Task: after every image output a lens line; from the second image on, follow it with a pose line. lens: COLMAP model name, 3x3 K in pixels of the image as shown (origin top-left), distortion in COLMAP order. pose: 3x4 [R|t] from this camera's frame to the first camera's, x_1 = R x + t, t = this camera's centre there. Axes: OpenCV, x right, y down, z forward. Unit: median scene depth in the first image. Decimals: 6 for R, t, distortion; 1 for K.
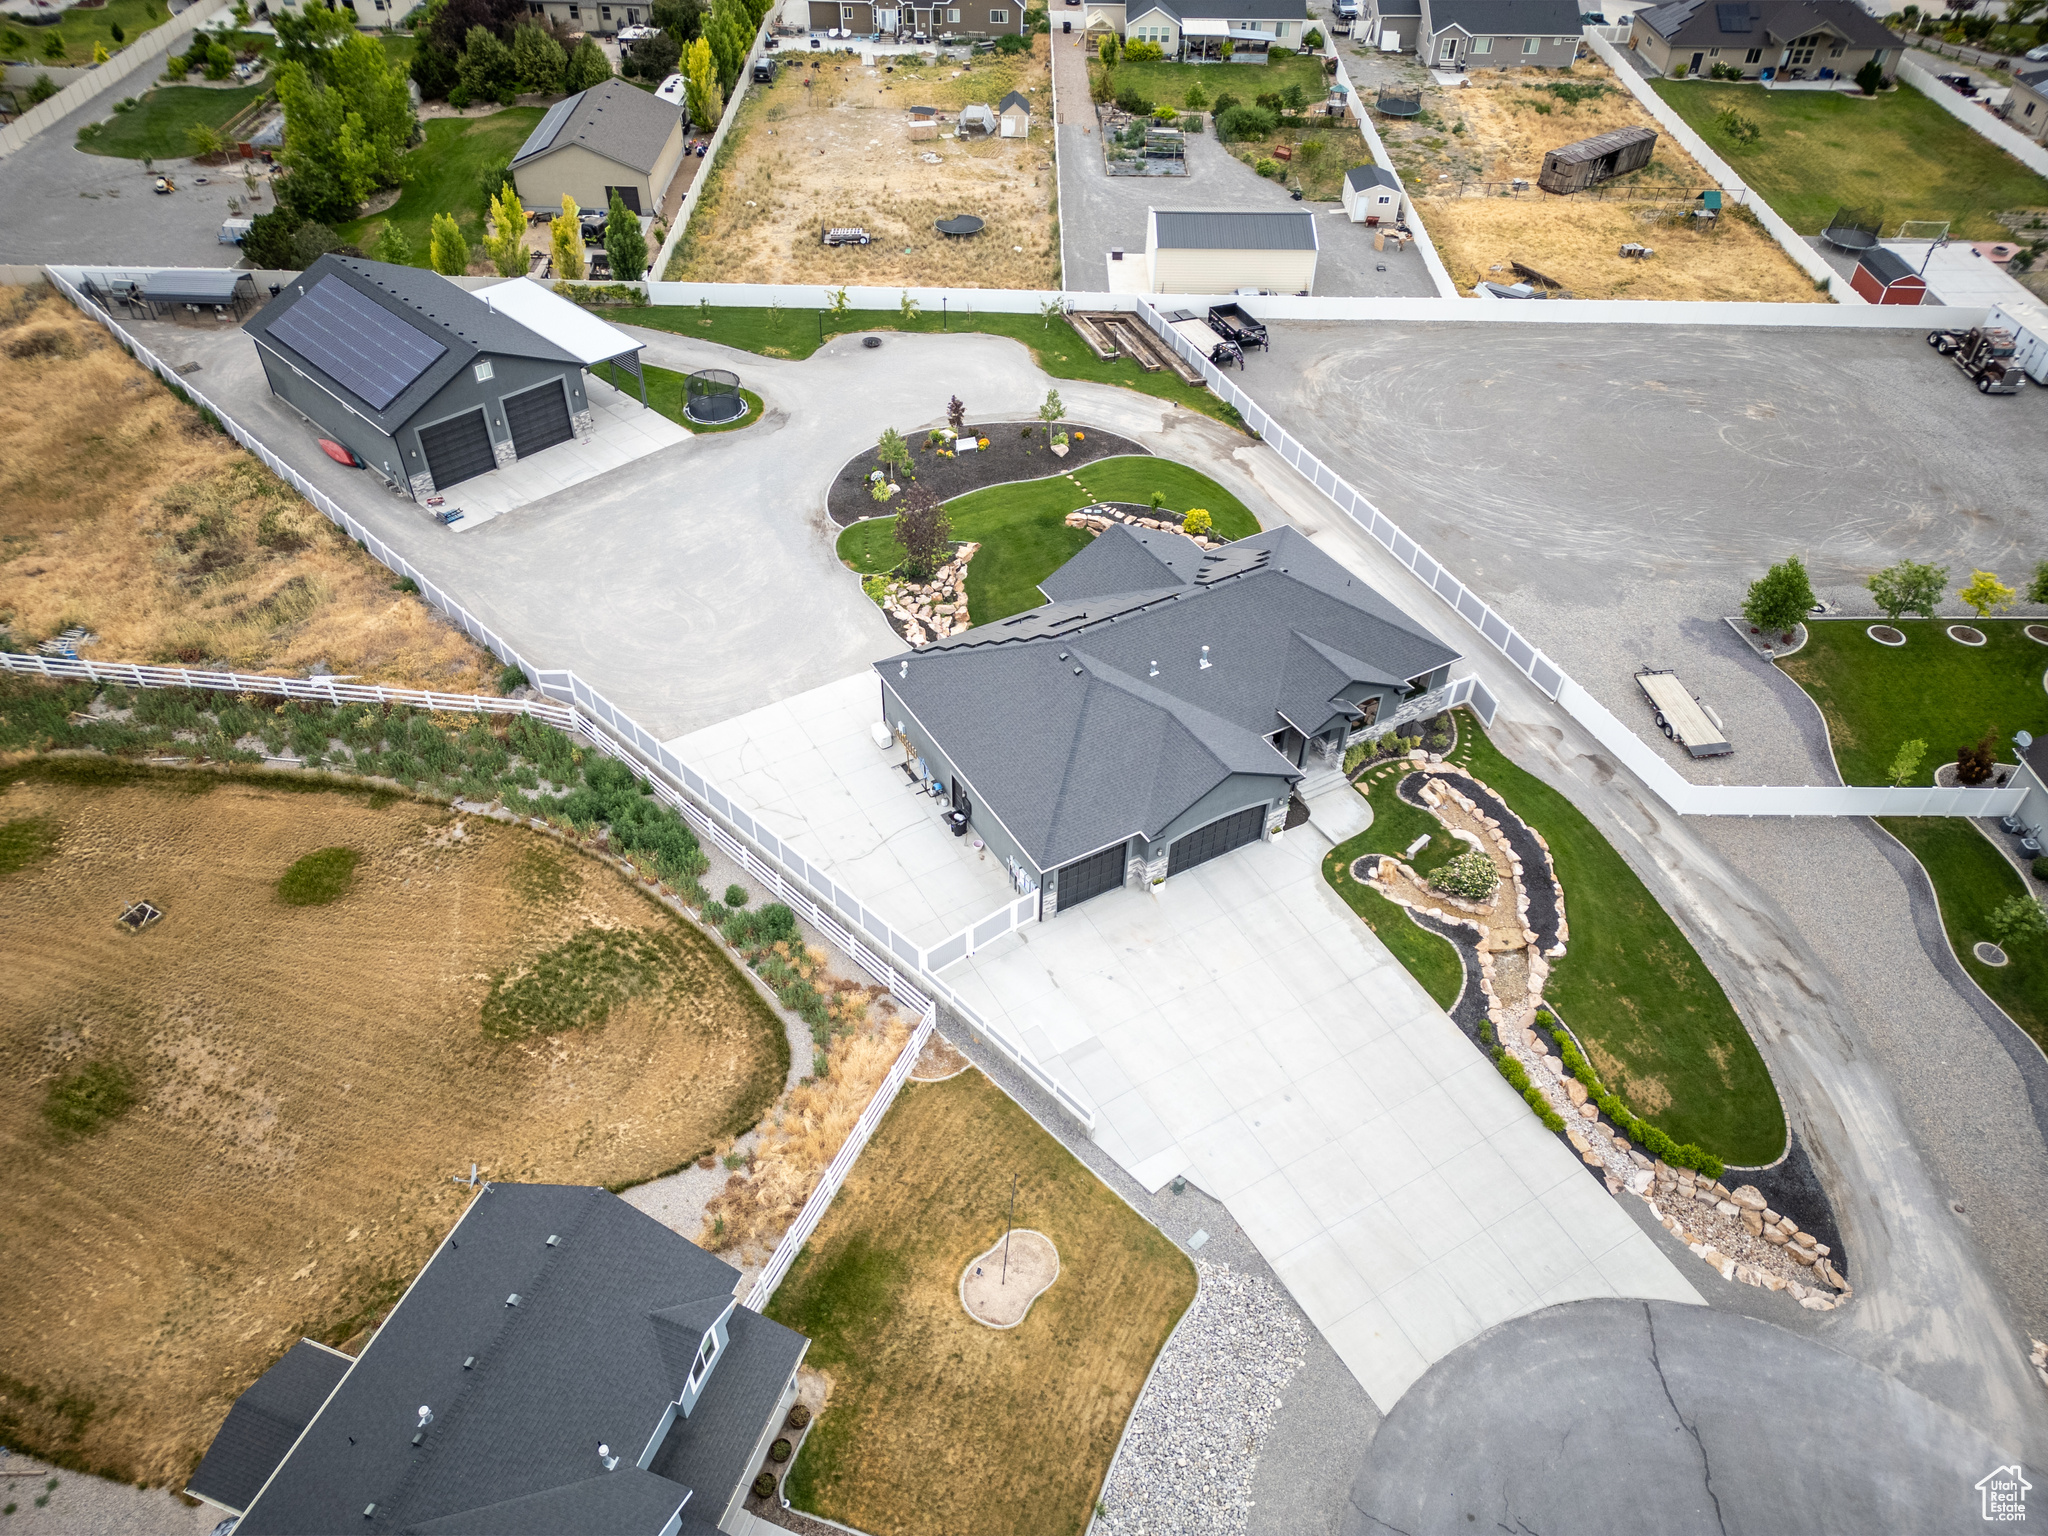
lens RADIAL K [[1445.0, 0, 1024.0], [0, 1445.0, 756.6], [0, 0, 1]] dist [0.054184, -0.049350]
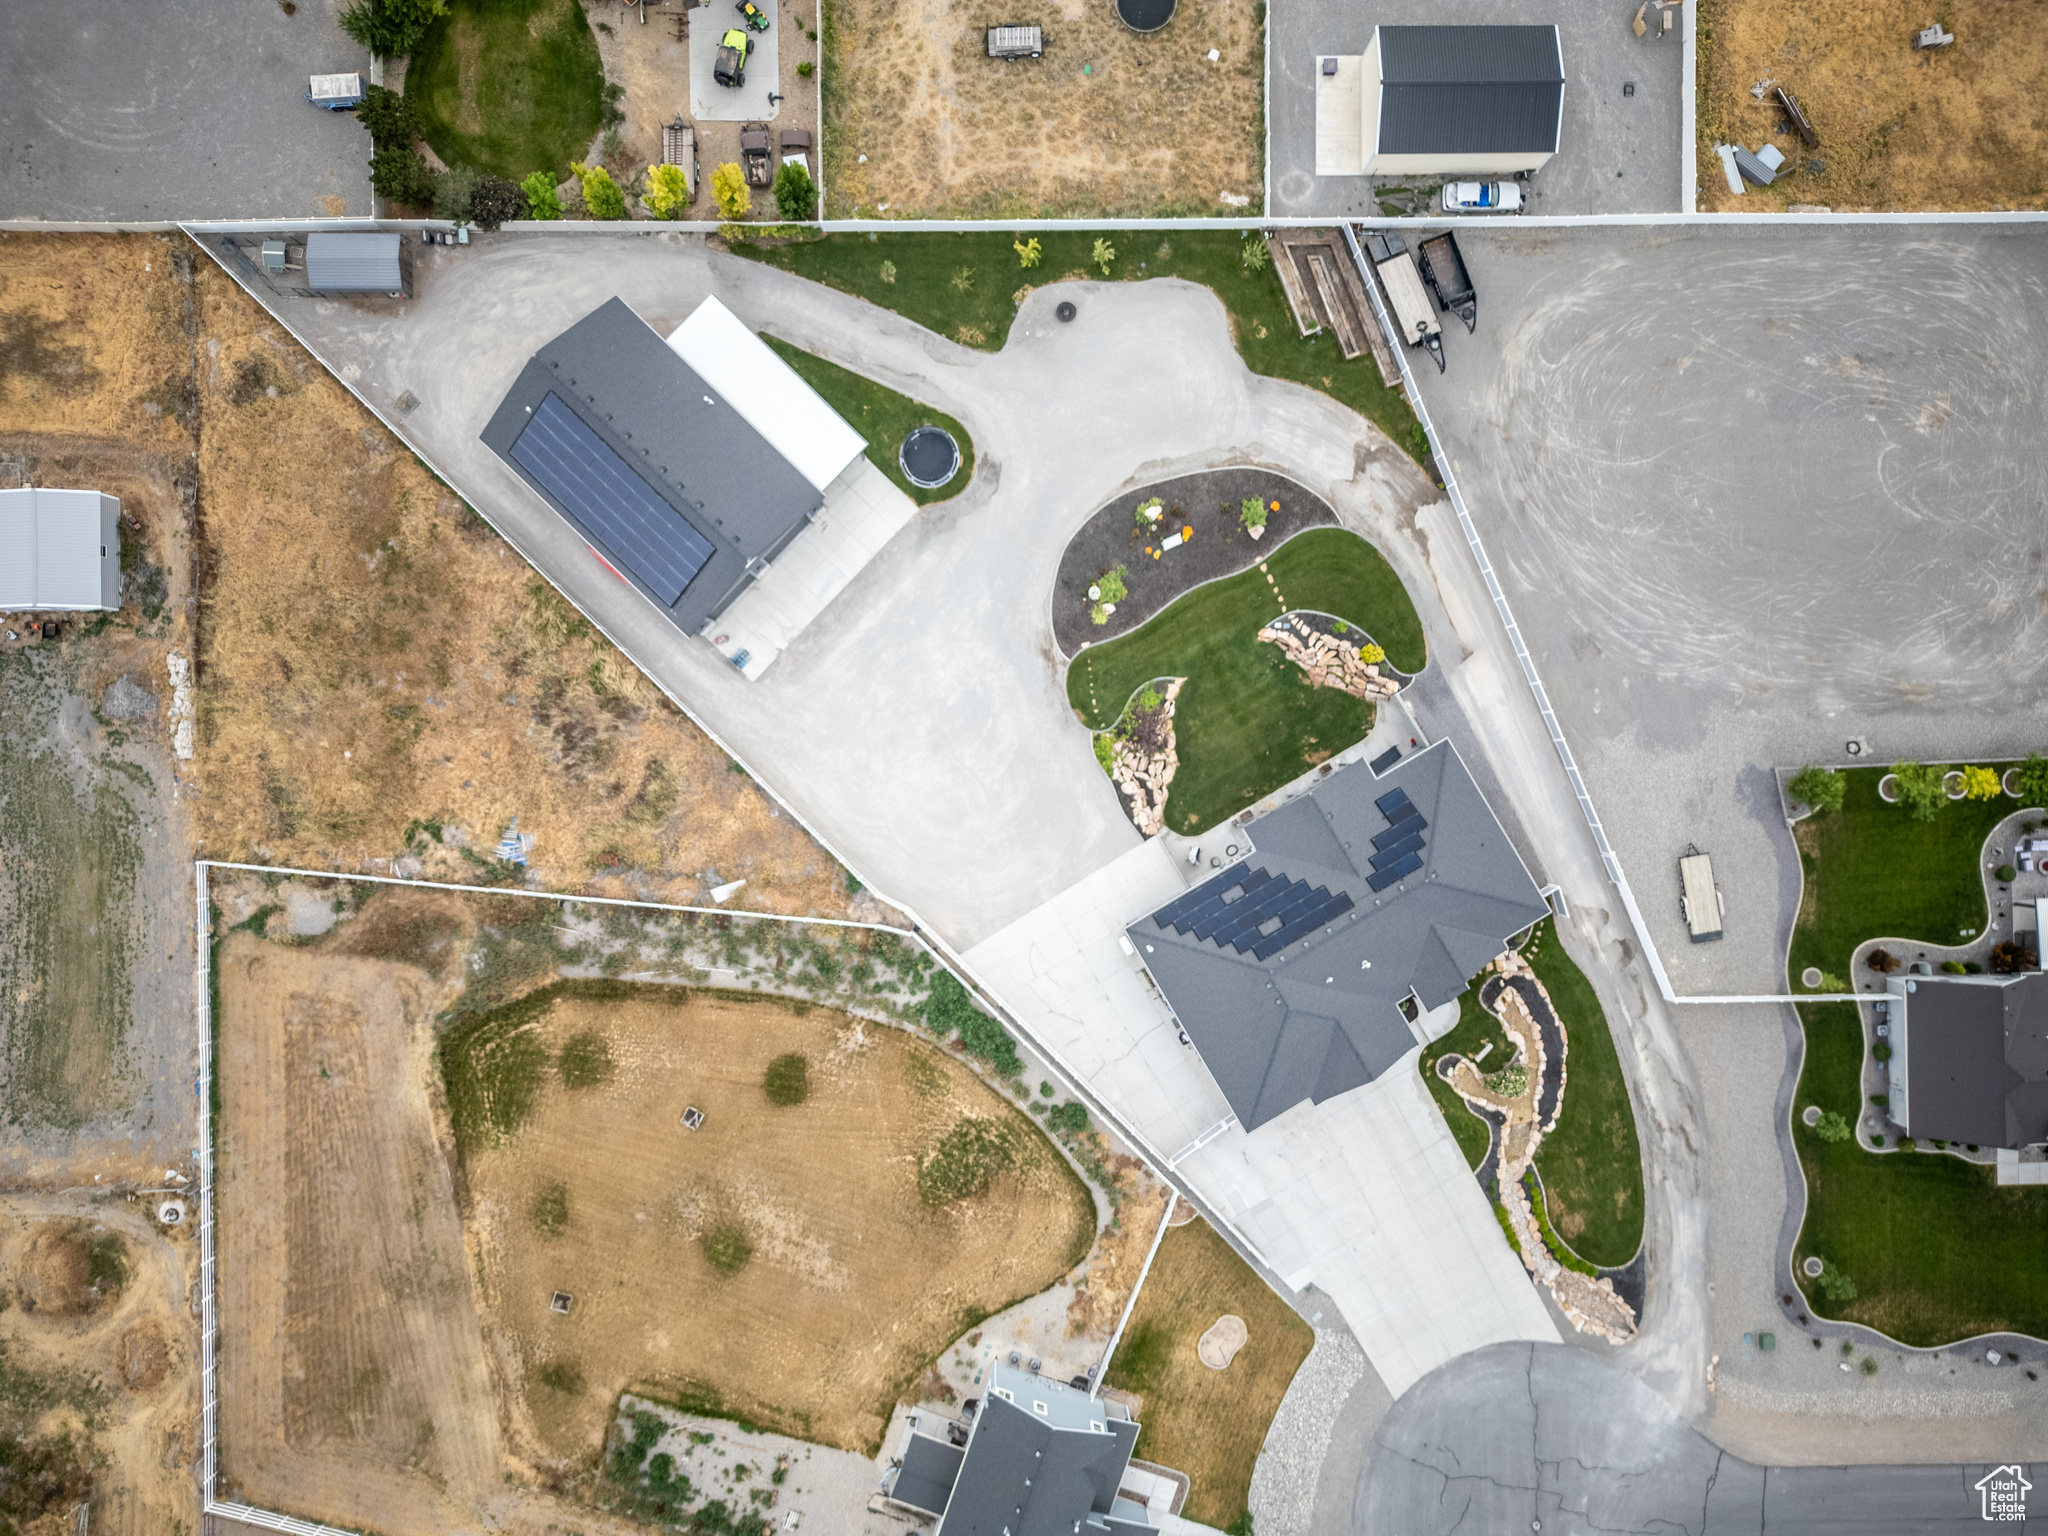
lens RADIAL K [[1445.0, 0, 1009.1], [0, 1445.0, 763.5], [0, 0, 1]] dist [0.054184, -0.049350]
pose [[0.999970, -0.007320, 0.002350, -0.242888], [0.003031, 0.656298, 0.754496, -1.352404], [-0.007065, -0.754466, 0.656301, 0.221084]]
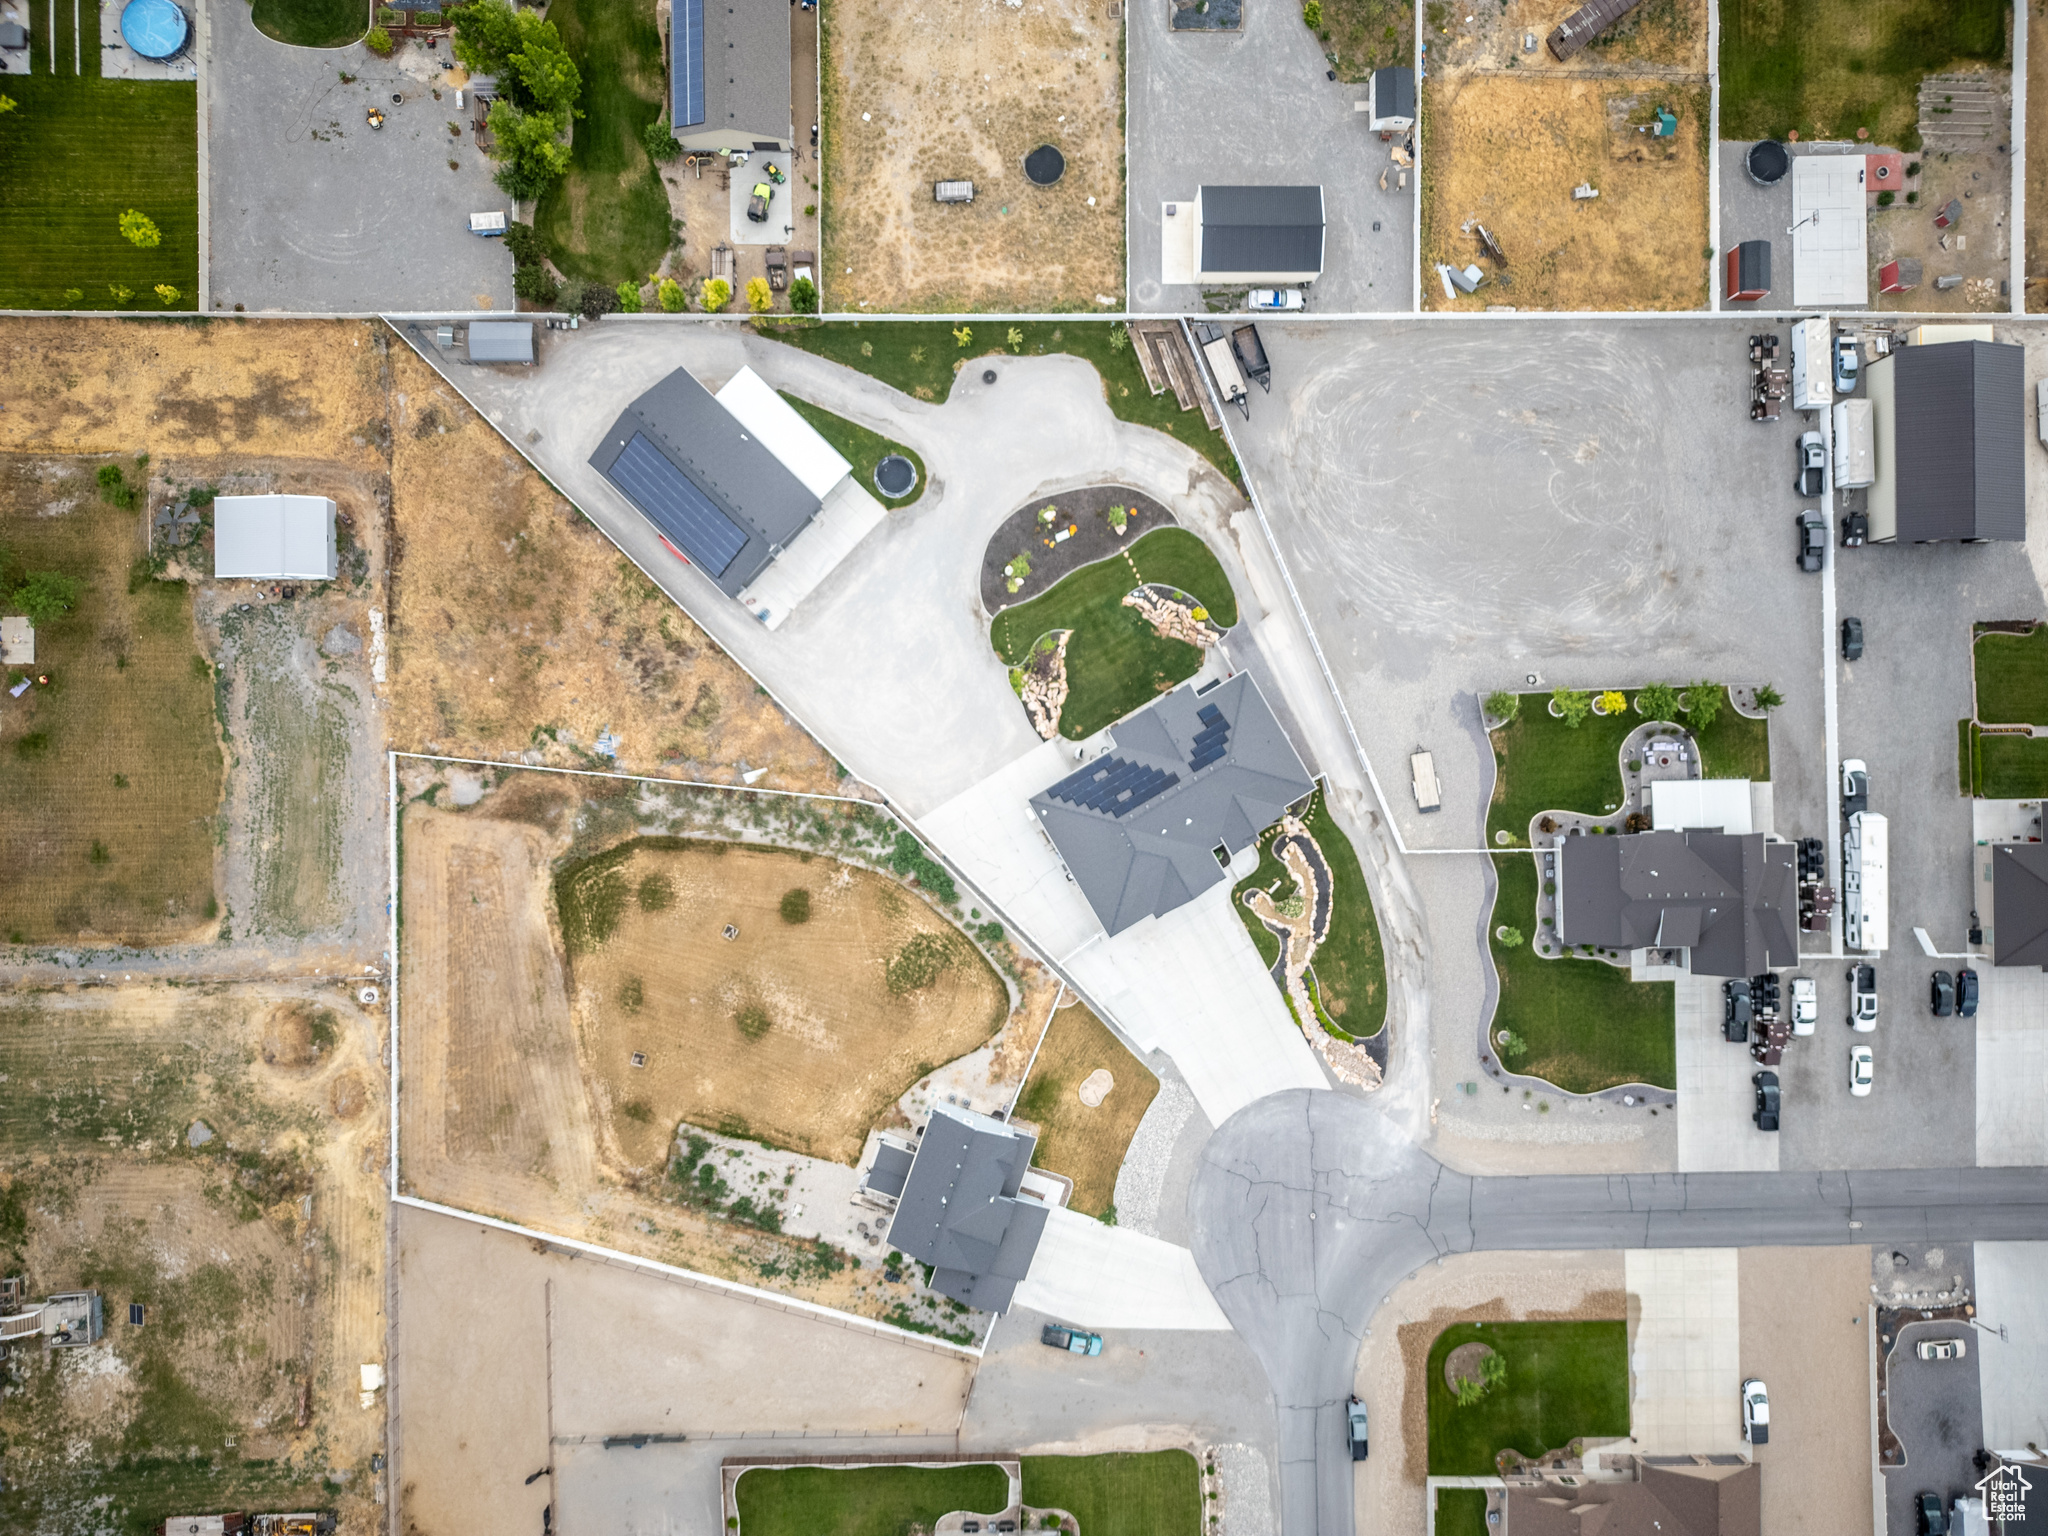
lens RADIAL K [[1445.0, 0, 1017.8], [0, 1445.0, 761.1], [0, 0, 1]] dist [0.054184, -0.049350]
pose [[0.999902, -0.004974, 0.013057, -0.160985], [-0.006495, 0.661928, 0.749539, -1.802996], [-0.012371, -0.749551, 0.661831, -0.349001]]
